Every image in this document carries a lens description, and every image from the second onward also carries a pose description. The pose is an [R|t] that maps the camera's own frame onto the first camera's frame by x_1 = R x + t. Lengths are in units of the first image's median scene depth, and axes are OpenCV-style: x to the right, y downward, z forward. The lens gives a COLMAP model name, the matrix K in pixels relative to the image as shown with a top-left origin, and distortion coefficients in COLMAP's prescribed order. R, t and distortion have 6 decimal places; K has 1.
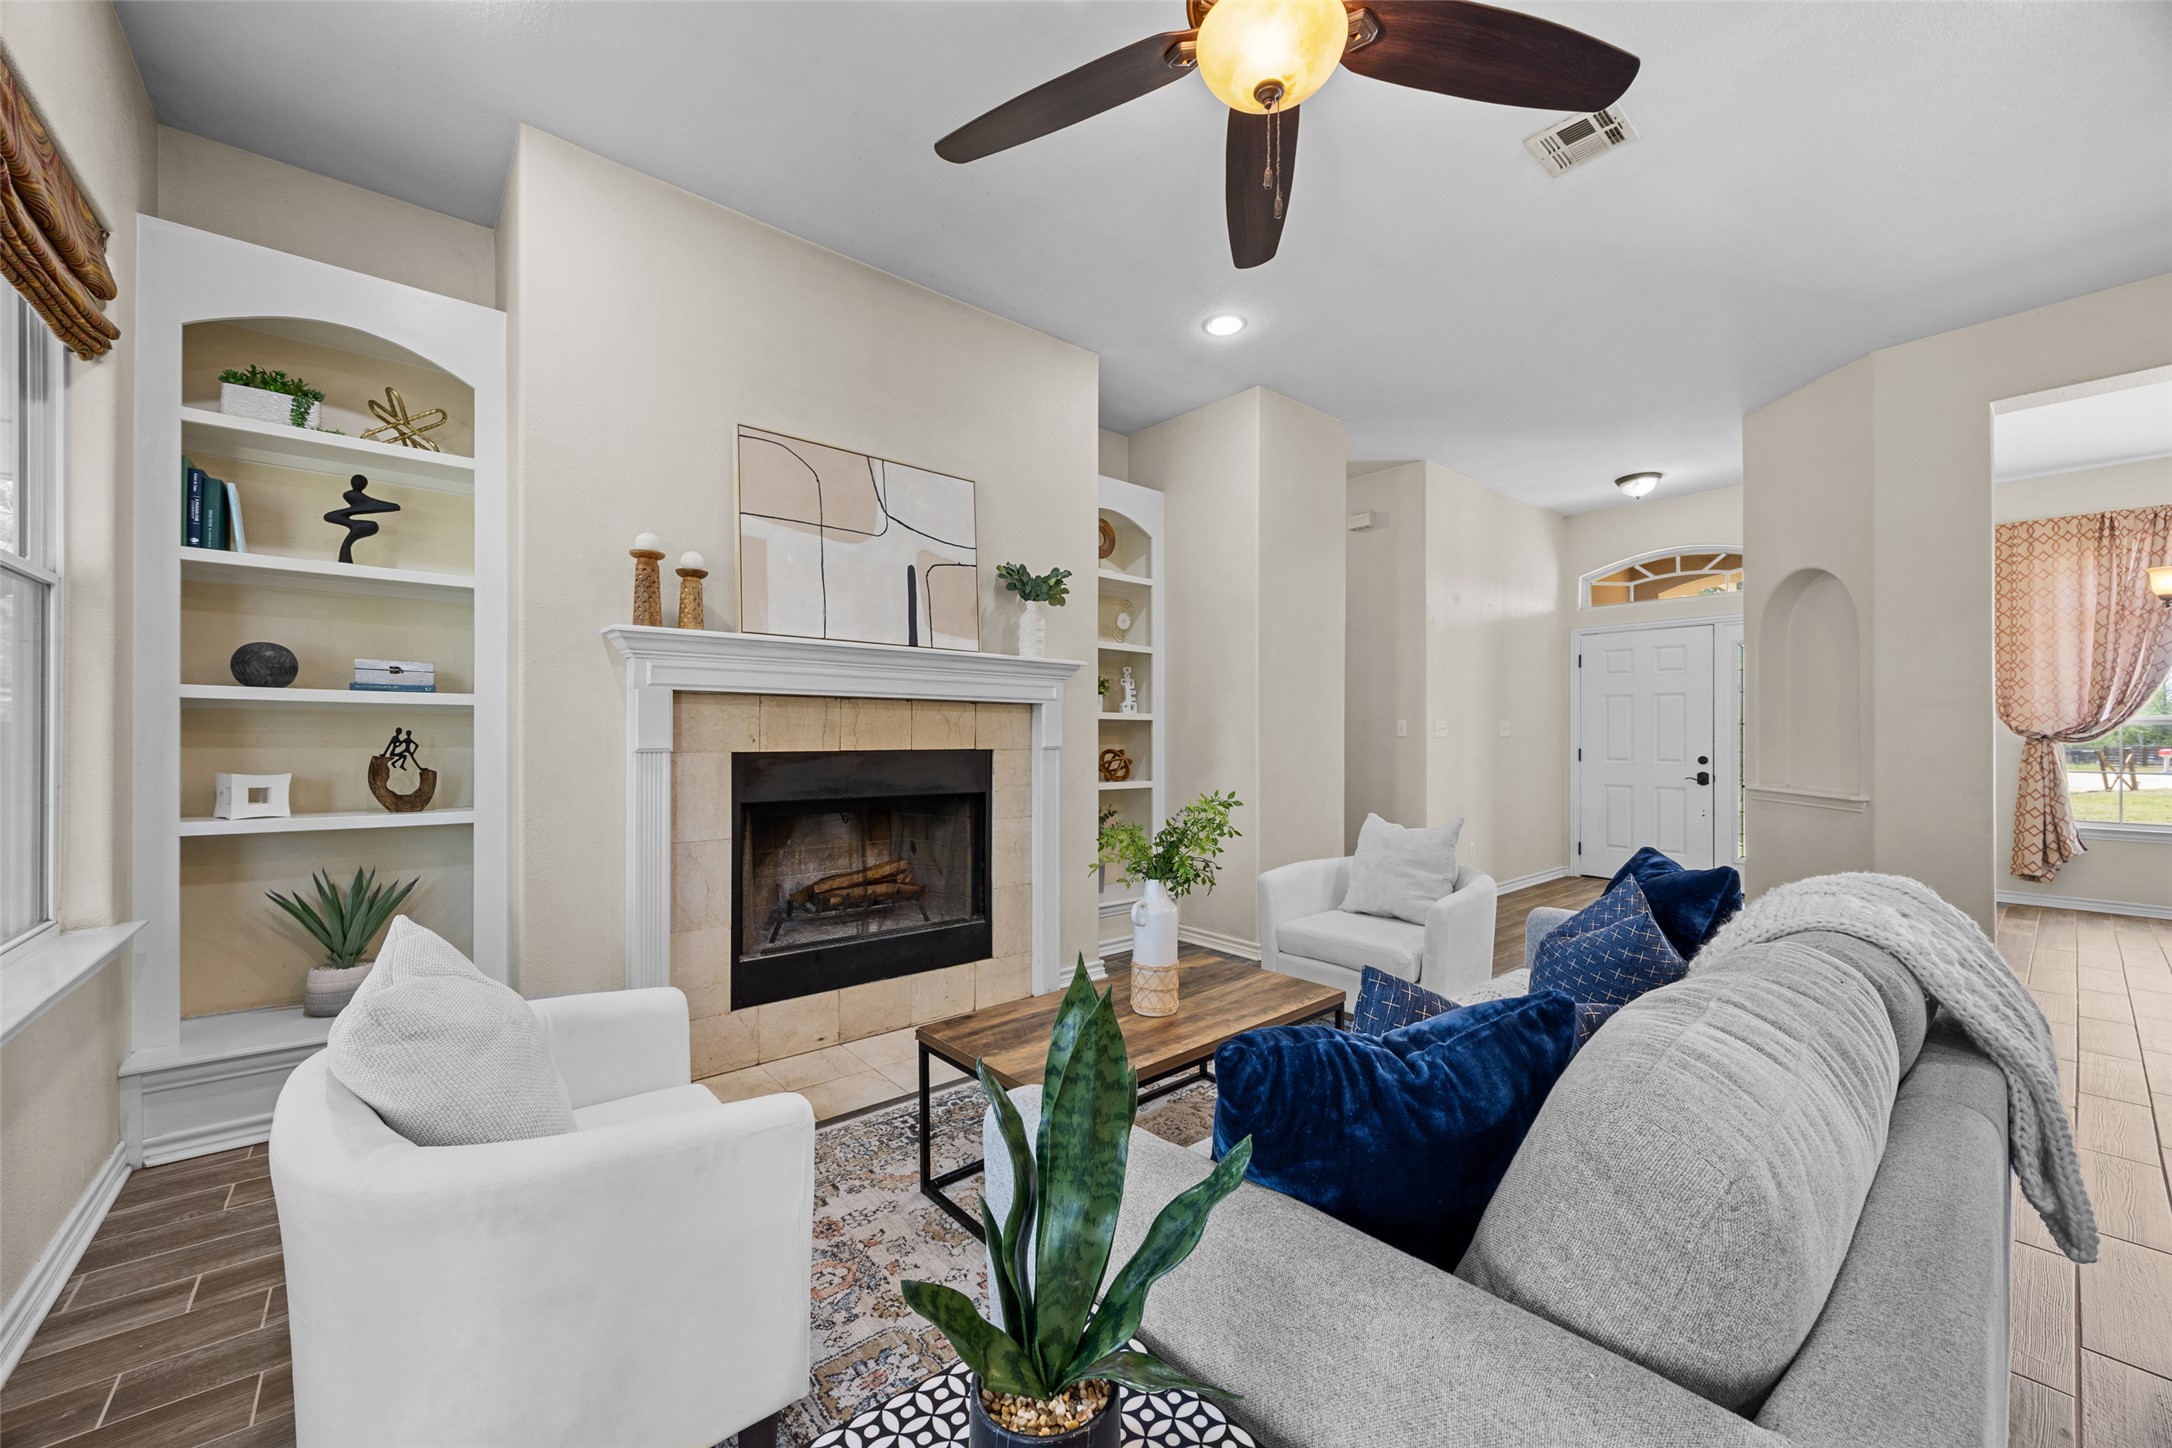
lens RADIAL K [[827.0, 0, 1087.2], [0, 827.0, 732.7], [0, 0, 1]] dist [0.002126, 0.000046]
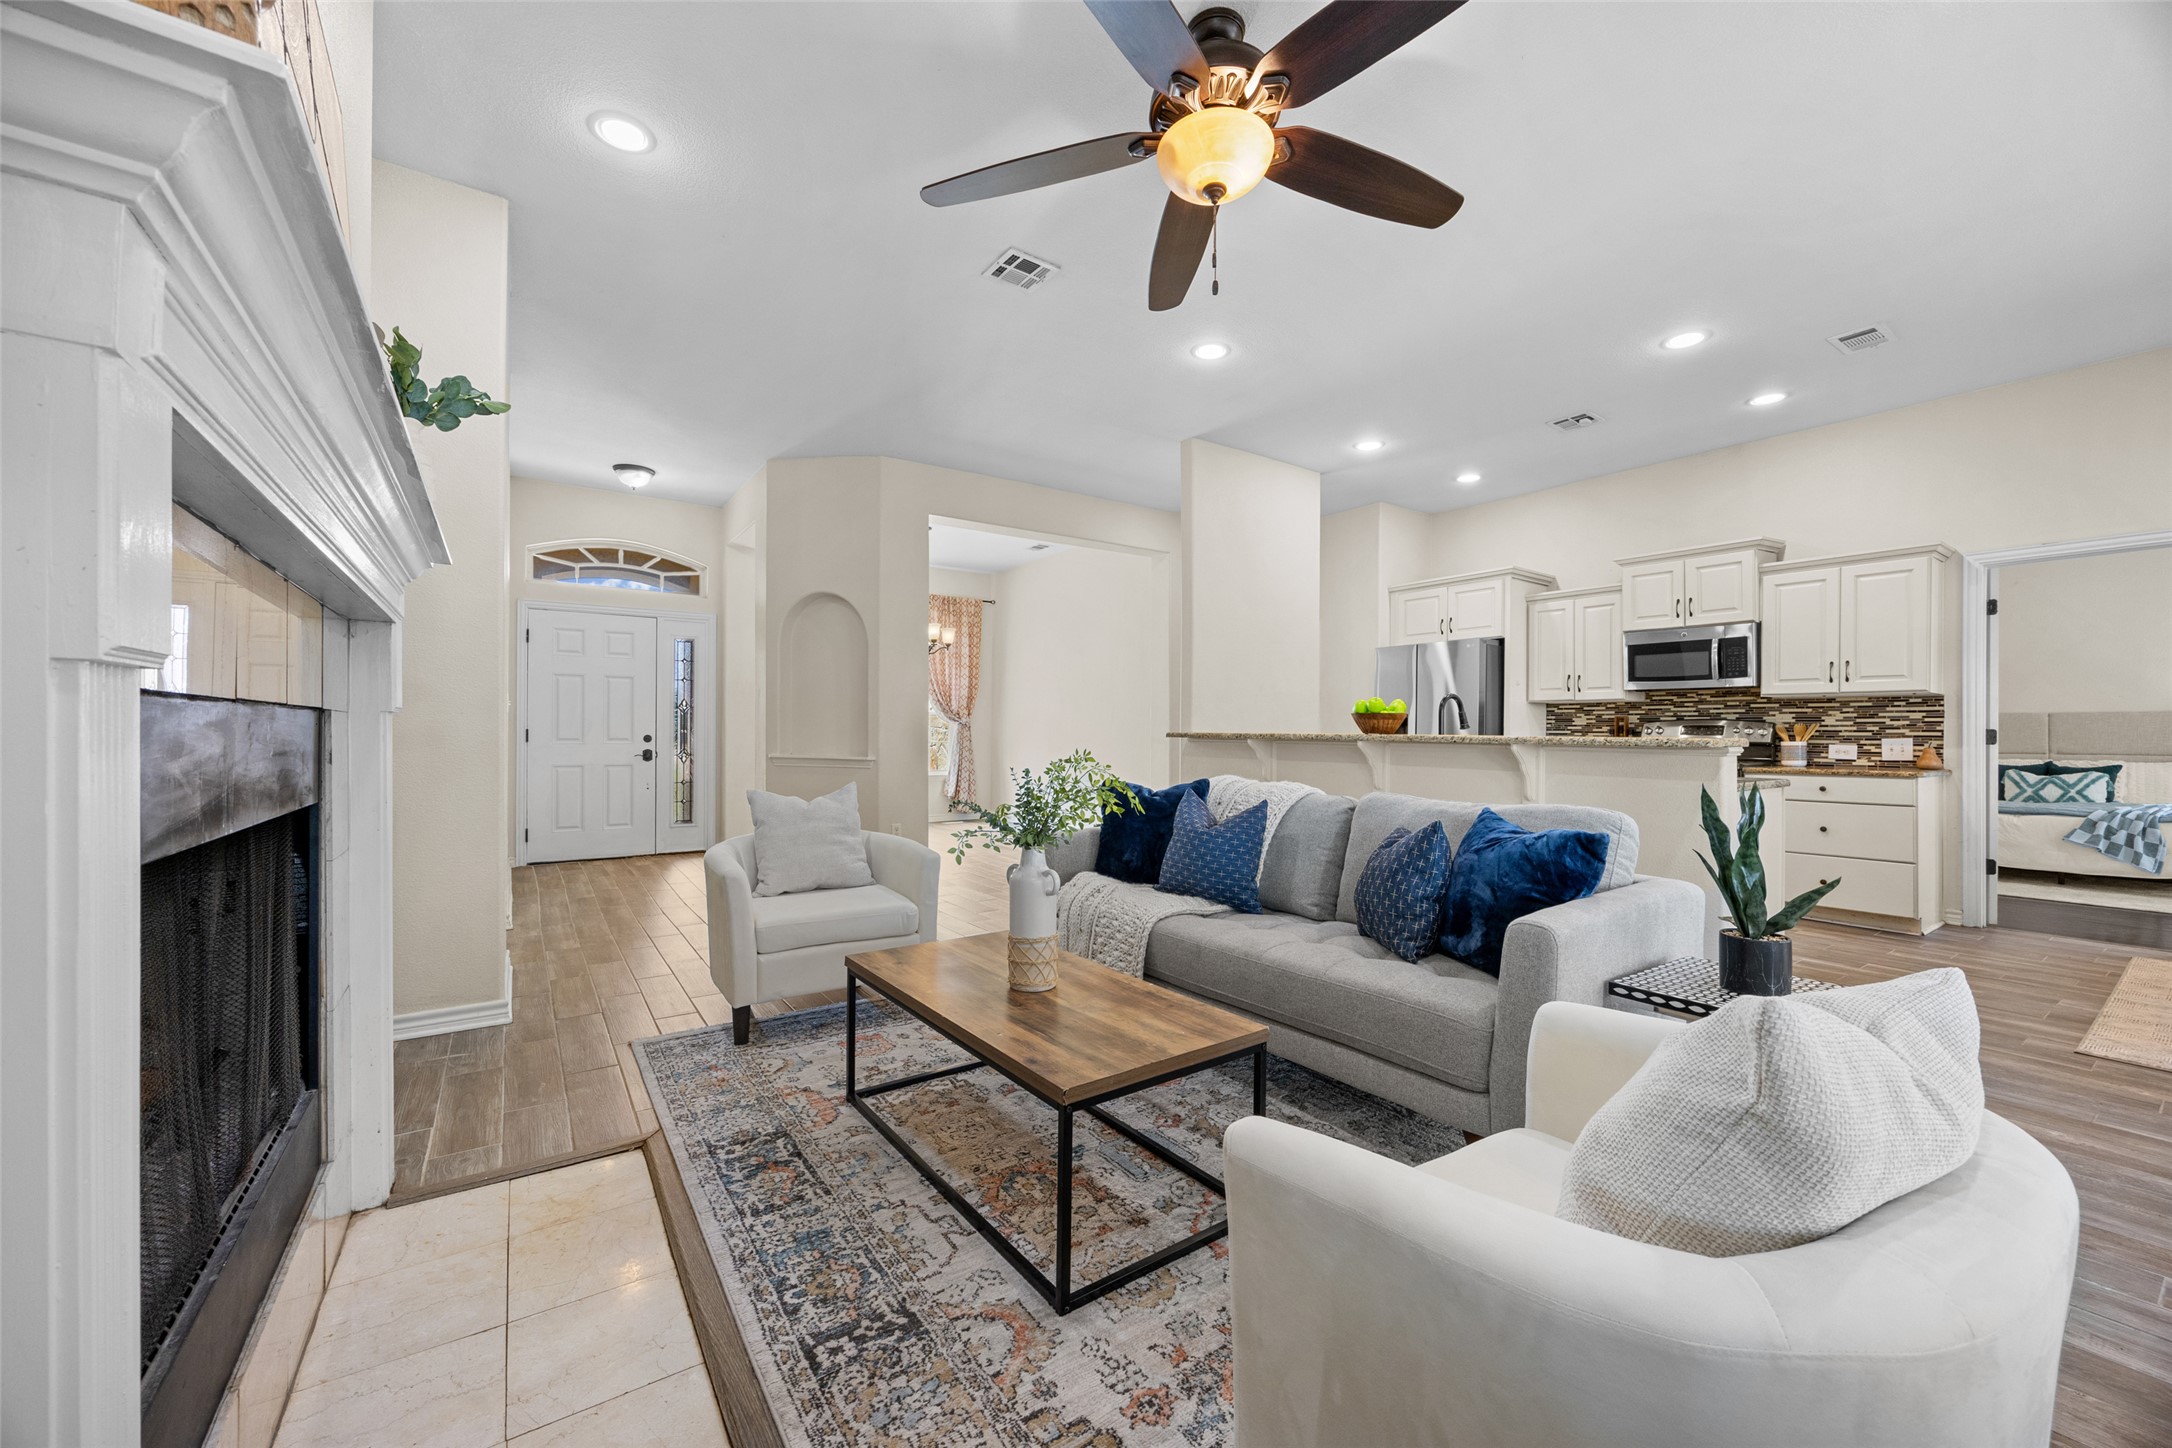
lens RADIAL K [[827.0, 0, 1082.7], [0, 827.0, 732.9], [0, 0, 1]] dist [0.002126, 0.000046]
pose [[0.088507, 0.000946, 0.996075, -0.336114], [-0.013422, 0.999910, 0.000243, 0.018374], [-0.995985, -0.013391, 0.088512, 0.340758]]
